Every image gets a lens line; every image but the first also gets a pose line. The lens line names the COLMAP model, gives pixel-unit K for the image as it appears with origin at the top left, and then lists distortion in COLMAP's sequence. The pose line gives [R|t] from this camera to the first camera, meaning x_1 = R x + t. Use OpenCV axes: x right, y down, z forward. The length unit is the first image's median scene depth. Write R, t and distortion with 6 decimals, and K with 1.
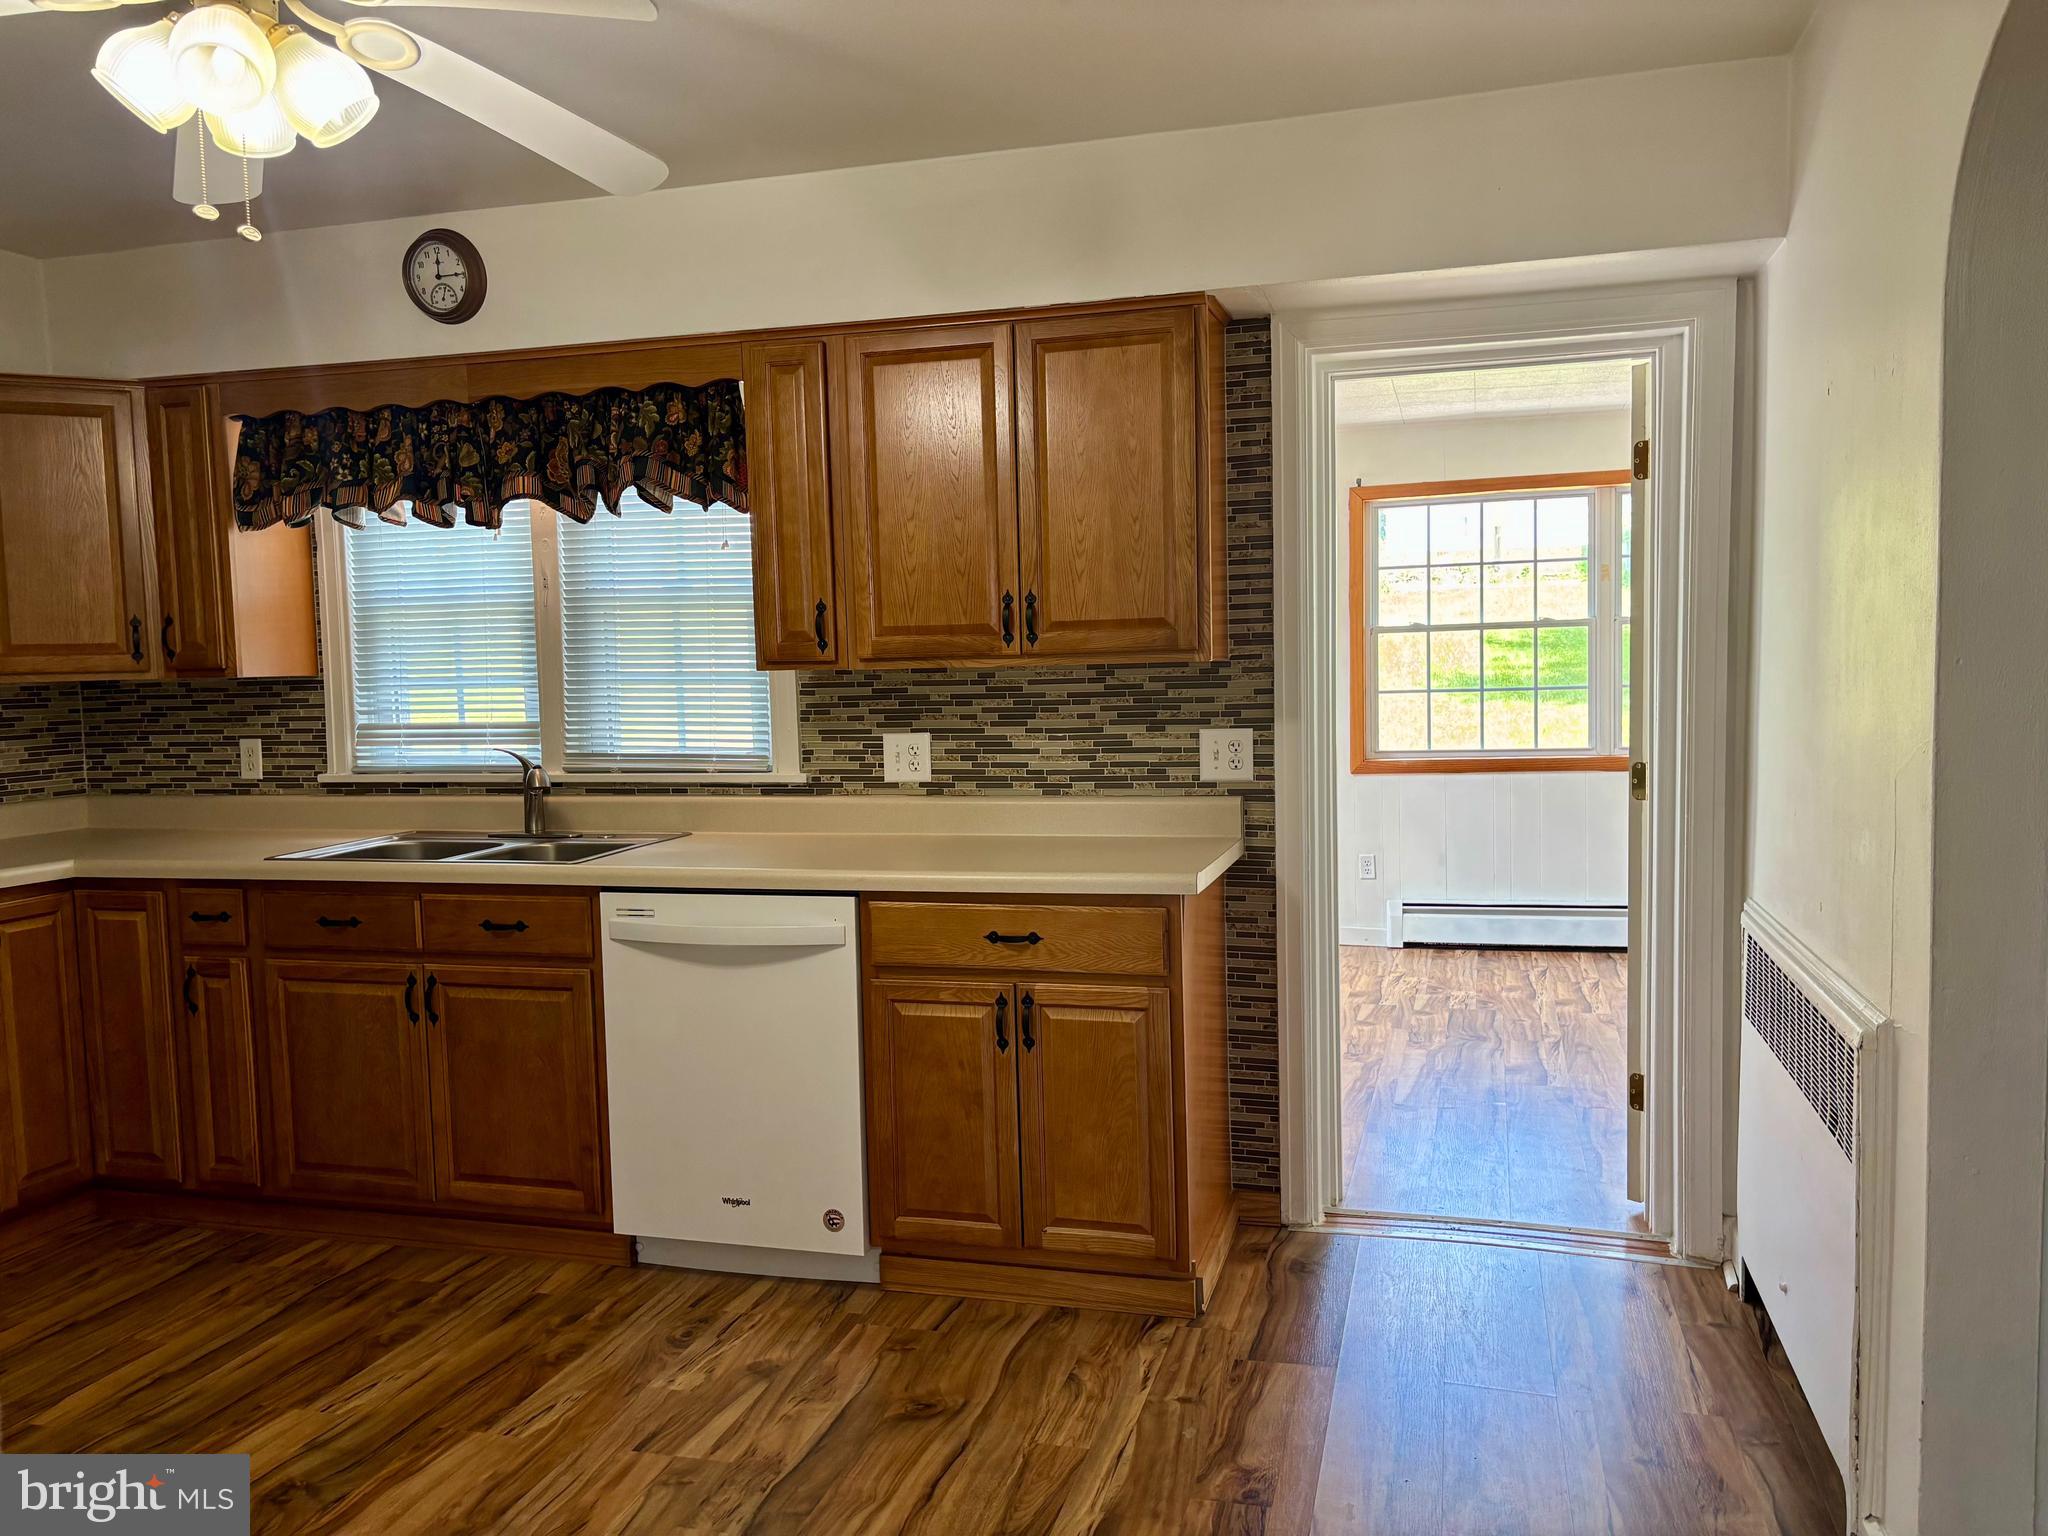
lens RADIAL K [[1559.9, 0, 1036.9], [0, 1559.9, 779.2], [0, 0, 1]] dist [0.059866, -0.069883]
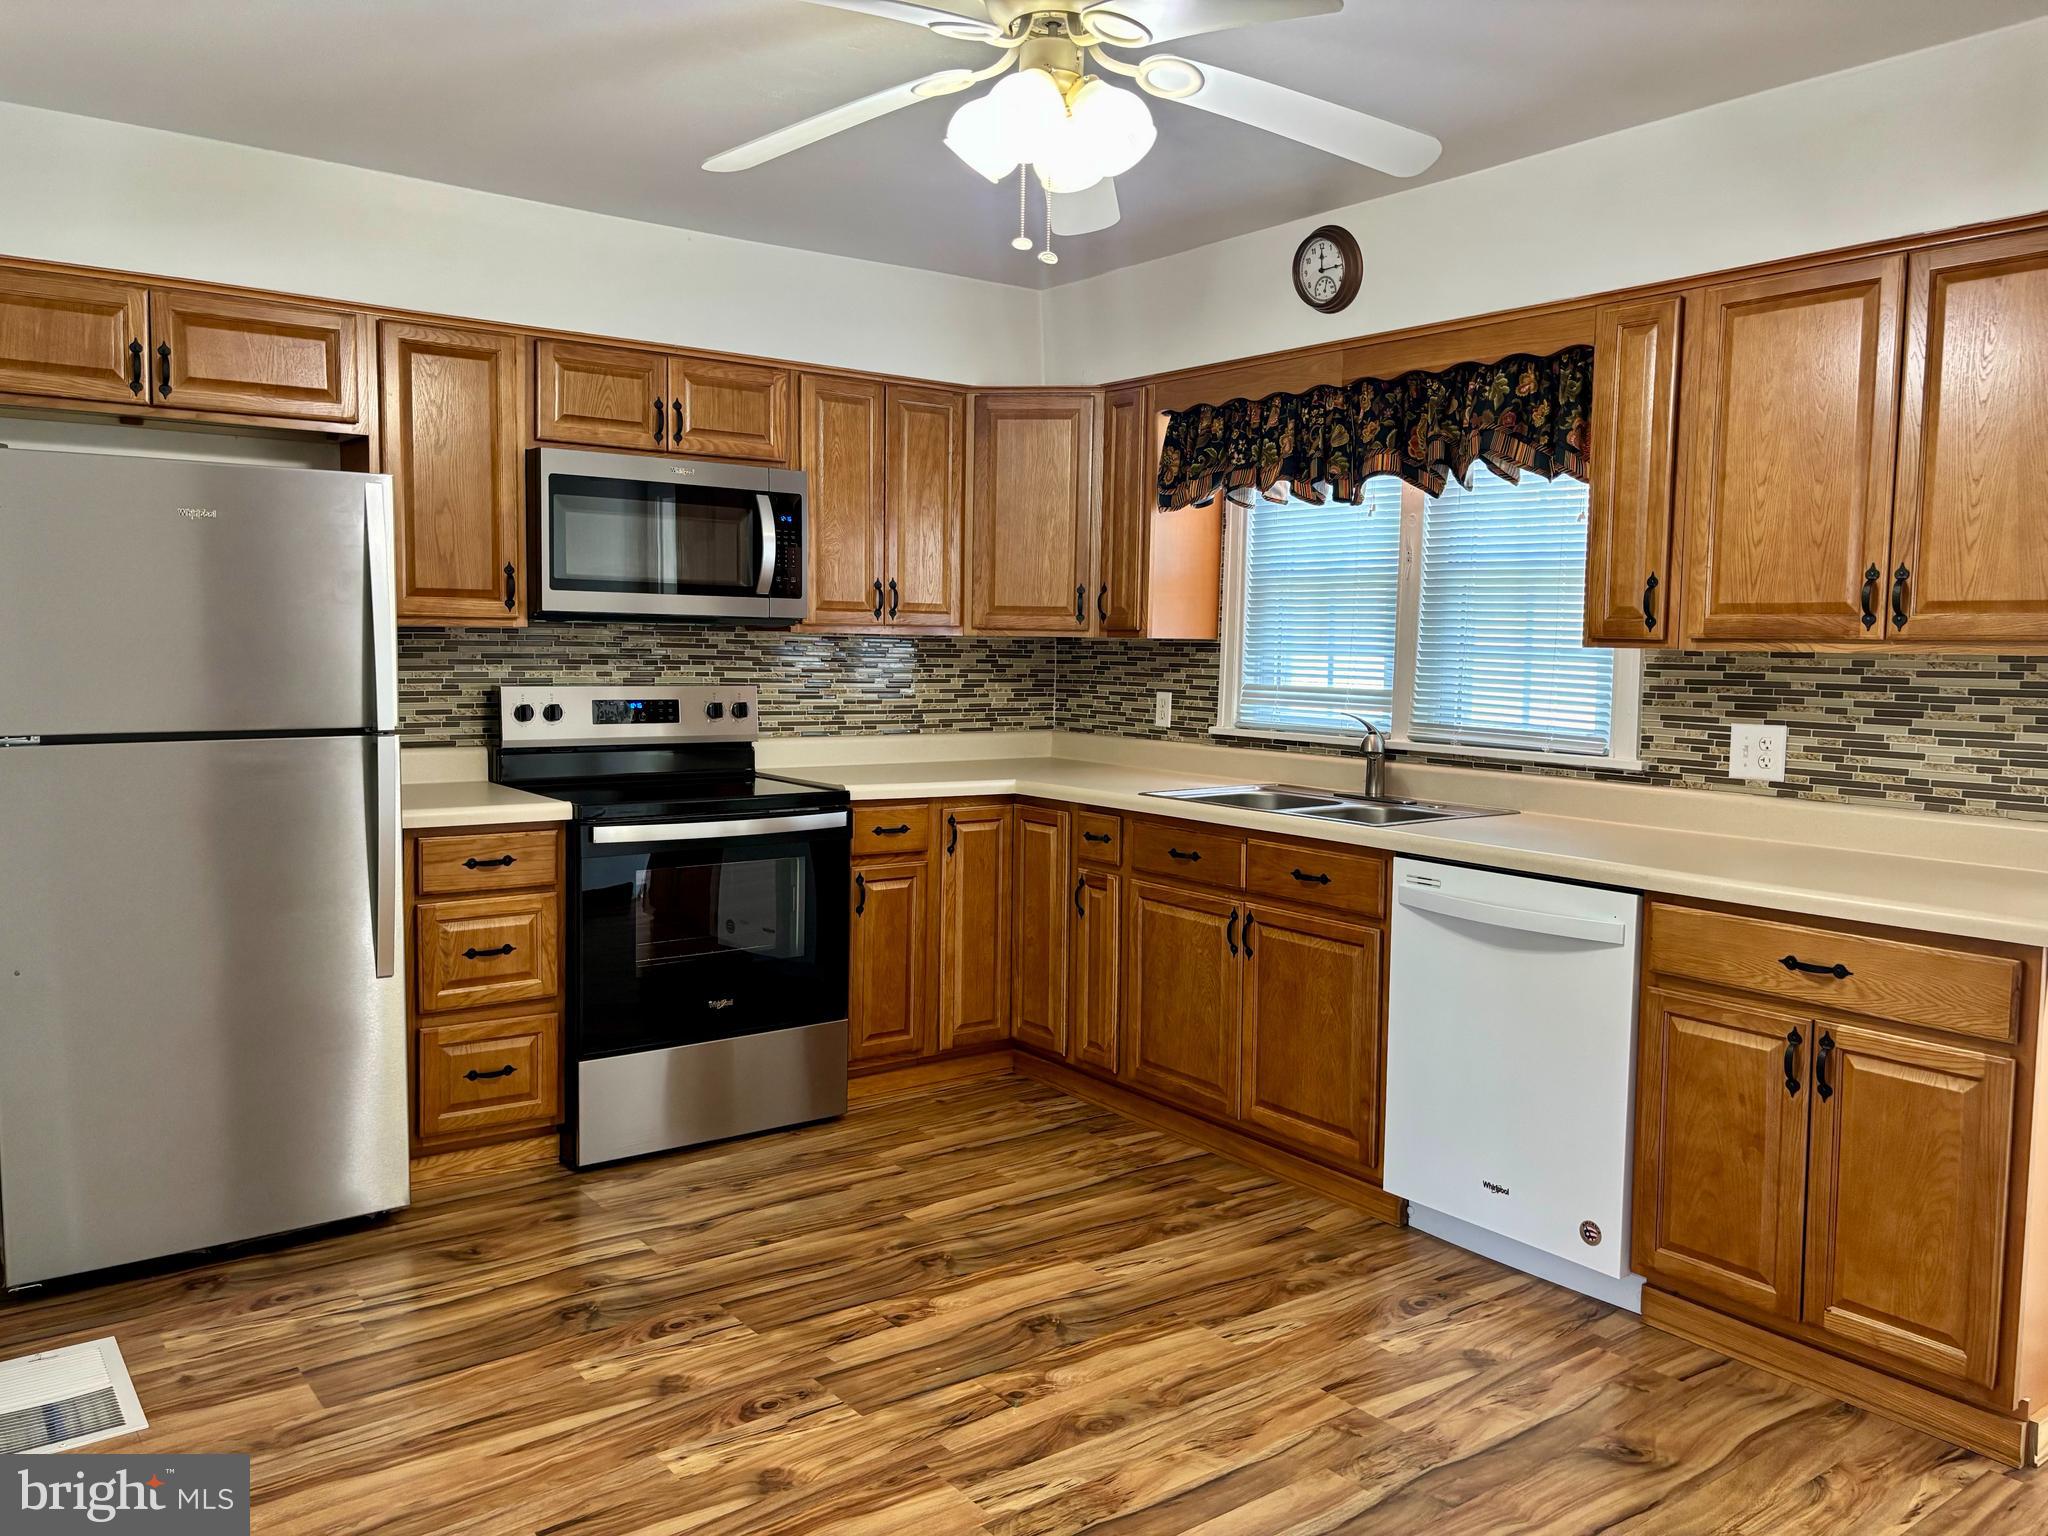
lens RADIAL K [[1559.9, 0, 1026.5], [0, 1559.9, 763.8], [0, 0, 1]] dist [0.059866, -0.069883]
pose [[0.795692, 0.085112, -0.599692, 0.135918], [-0.080870, 0.996142, 0.034078, -0.004349], [0.600278, 0.021382, 0.799505, 0.031445]]
